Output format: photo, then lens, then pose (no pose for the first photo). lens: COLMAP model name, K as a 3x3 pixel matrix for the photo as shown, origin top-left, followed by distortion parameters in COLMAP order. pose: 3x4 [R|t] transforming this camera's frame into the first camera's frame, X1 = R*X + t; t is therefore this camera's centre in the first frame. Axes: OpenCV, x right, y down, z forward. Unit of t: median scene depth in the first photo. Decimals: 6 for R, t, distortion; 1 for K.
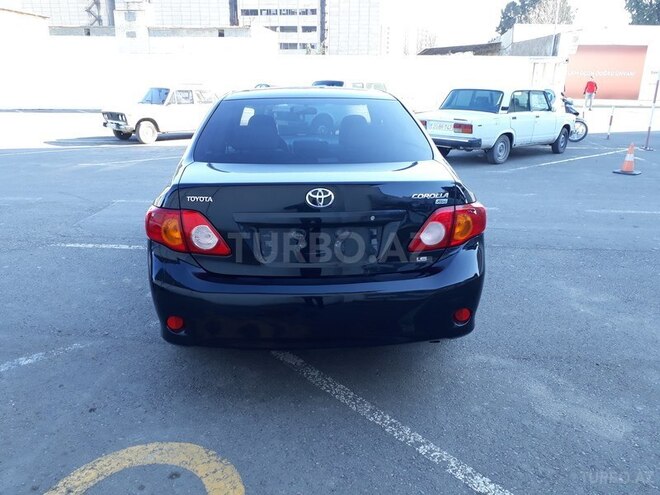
lens RADIAL K [[526.2, 0, 329.7], [0, 526.2, 247.9], [0, 0, 1]] dist [0.003317, -0.007856]
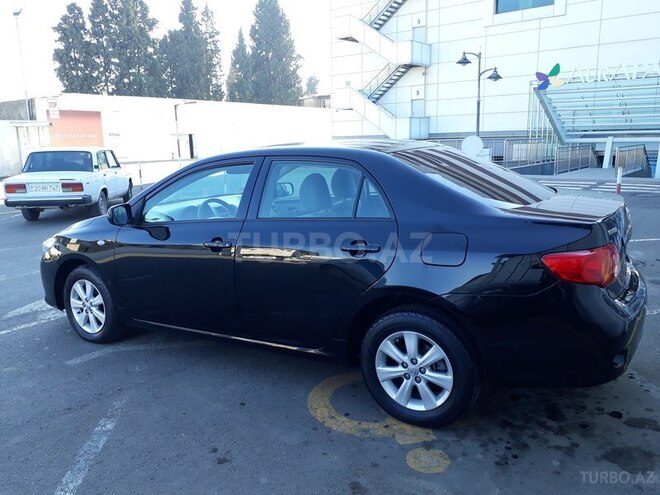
lens RADIAL K [[526.2, 0, 328.8], [0, 526.2, 247.0], [0, 0, 1]] dist [0.003317, -0.007856]
pose [[0.558560, -0.185867, 0.808371, -0.314762], [0.275869, 0.960718, 0.030280, -0.005045], [-0.782245, 0.206091, 0.587893, 0.015290]]
